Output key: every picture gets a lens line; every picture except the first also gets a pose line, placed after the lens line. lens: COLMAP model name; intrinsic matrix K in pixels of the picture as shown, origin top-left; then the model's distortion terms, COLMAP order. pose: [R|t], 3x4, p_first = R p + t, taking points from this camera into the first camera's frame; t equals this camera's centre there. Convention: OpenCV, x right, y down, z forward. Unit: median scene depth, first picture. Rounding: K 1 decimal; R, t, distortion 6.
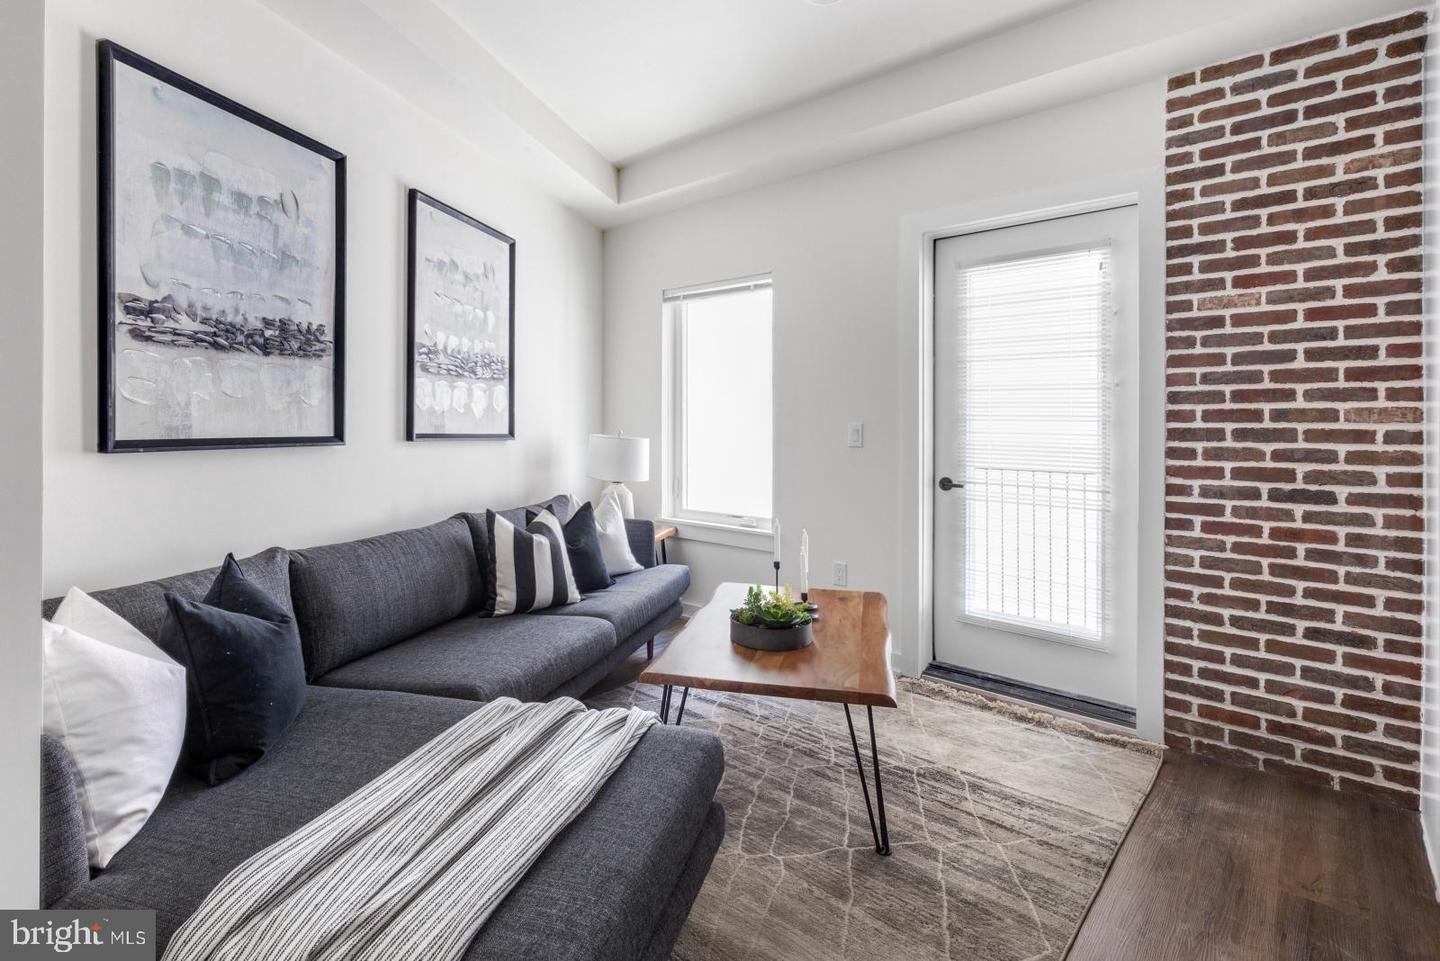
lens RADIAL K [[692.9, 0, 691.8], [0, 692.9, 433.5], [0, 0, 1]] dist [0.003018, -0.000876]
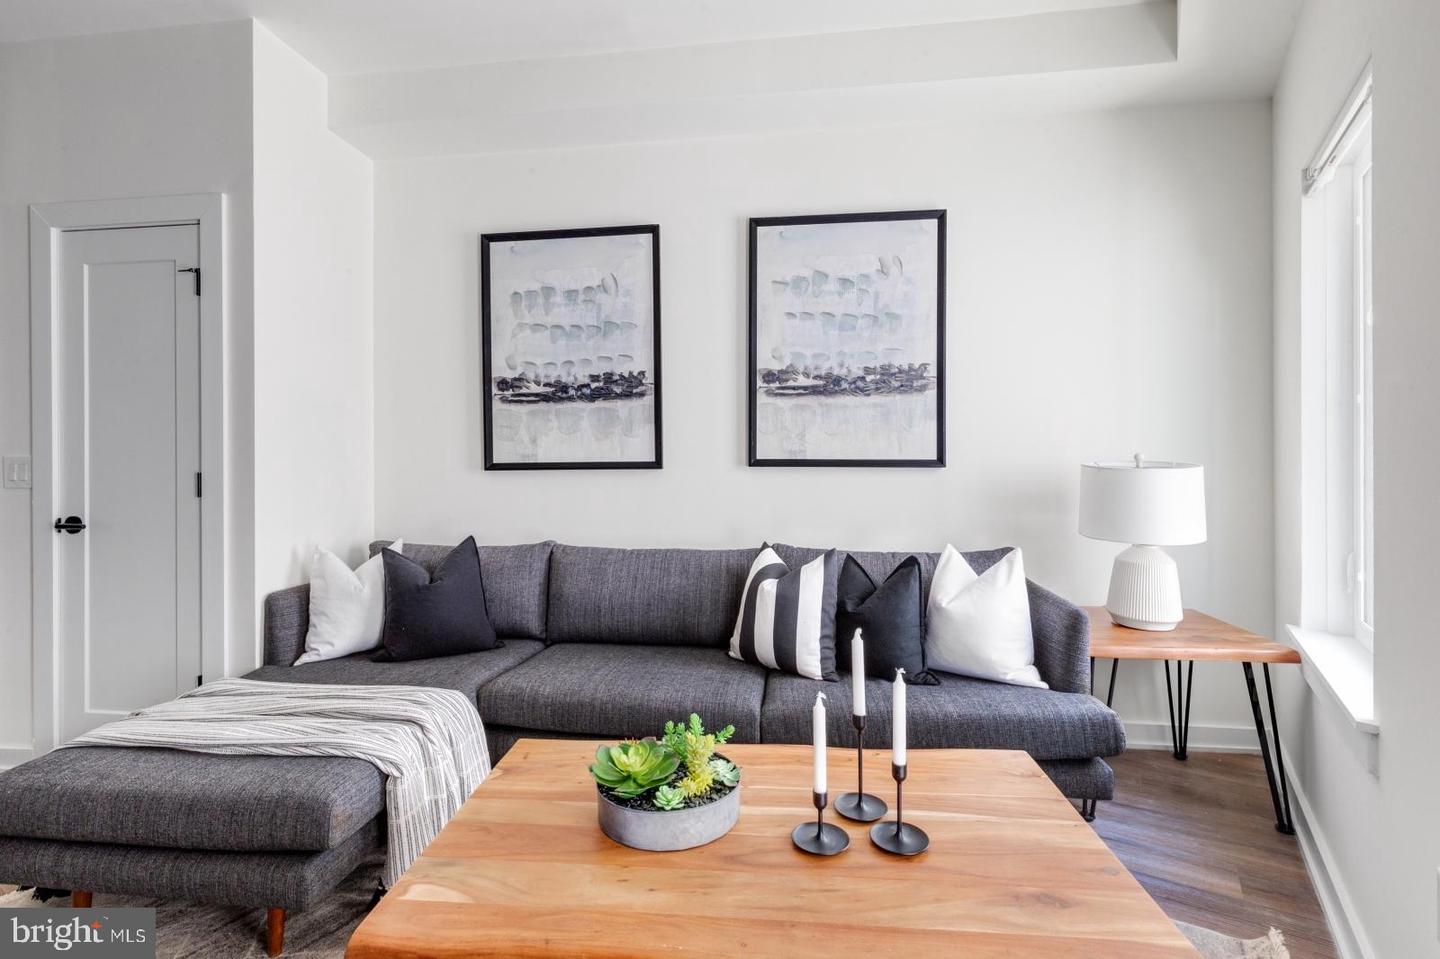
lens RADIAL K [[676.4, 0, 707.5], [0, 676.4, 456.8], [0, 0, 1]] dist [0.004810, -0.000171]
pose [[0.161749, 0.001594, -0.986831, 0.645944], [0.000979, 0.999998, 0.001776, -0.005971], [0.986832, -0.001253, 0.161747, 0.885605]]
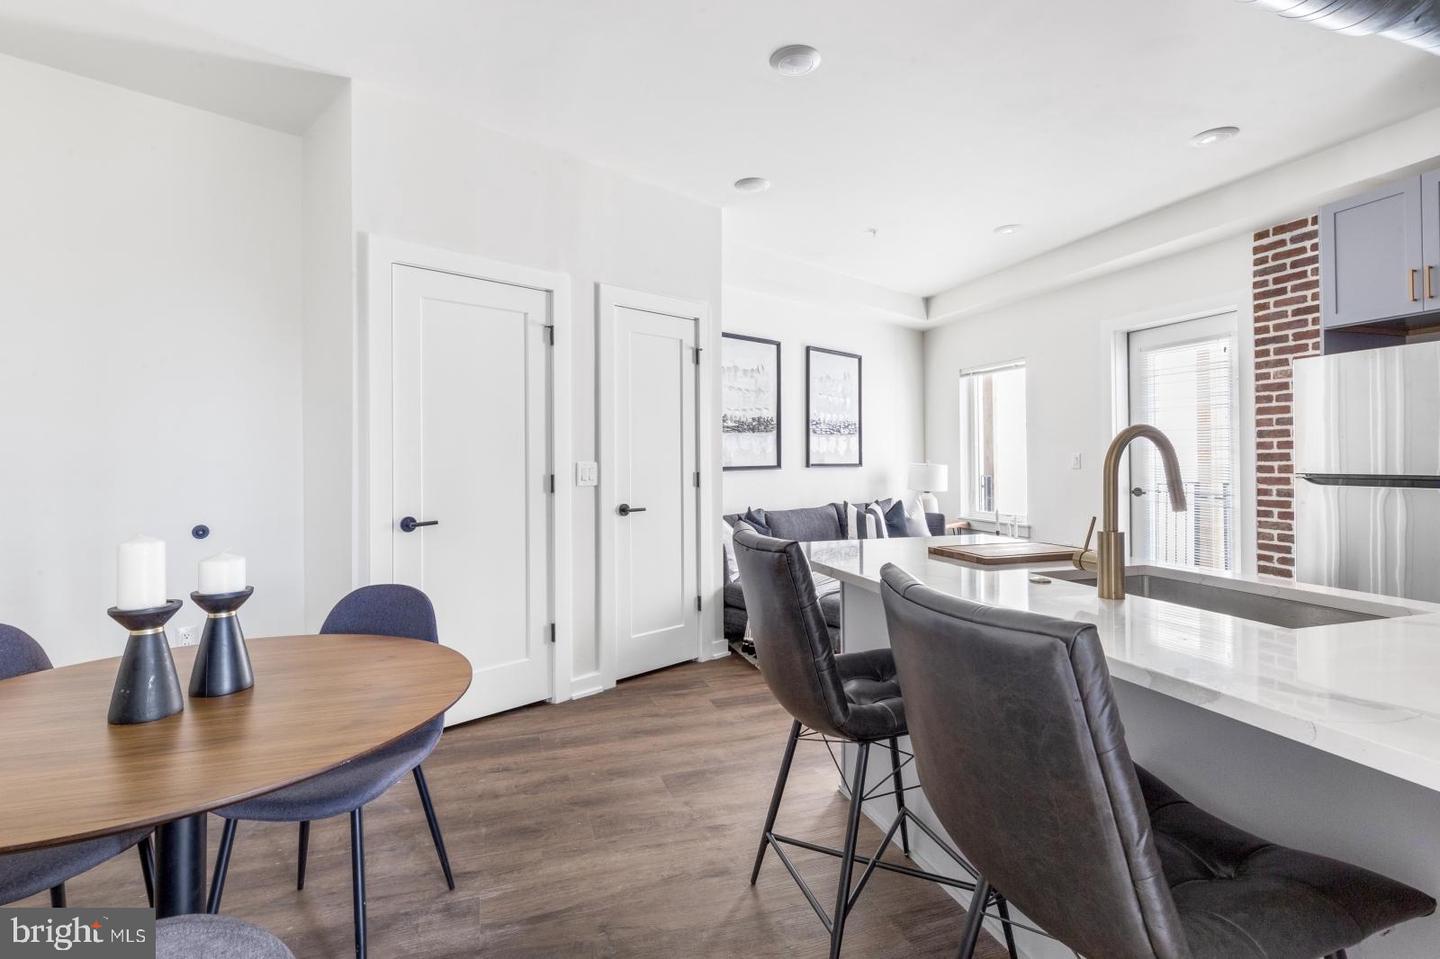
lens RADIAL K [[644.6, 0, 711.2], [0, 644.6, 472.4], [0, 0, 1]] dist [0.002518, 0.000180]
pose [[0.862375, -0.007890, -0.506209, 0.363556], [0.012892, 0.999897, 0.006379, 0.010651], [0.506106, -0.012027, 0.862387, -0.923007]]
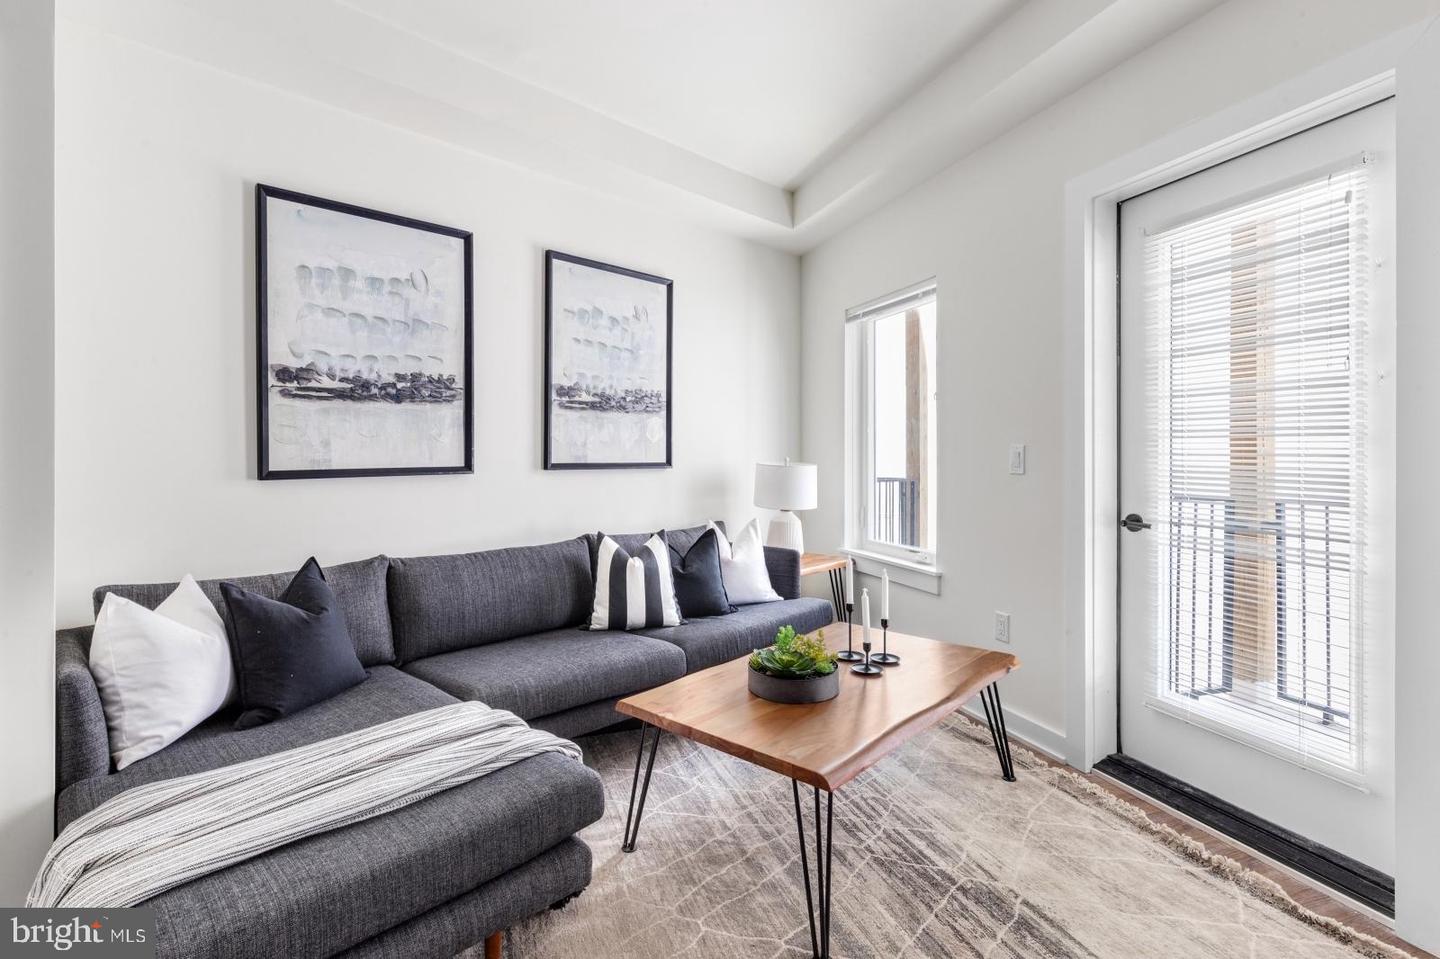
lens RADIAL K [[676.4, 0, 707.5], [0, 676.4, 456.8], [0, 0, 1]] dist [0.004810, -0.000171]
pose [[0.876914, -0.013661, -0.480453, 0.414809], [0.010880, 0.999904, -0.008573, 0.002337], [0.480524, 0.002290, 0.876979, 0.164645]]
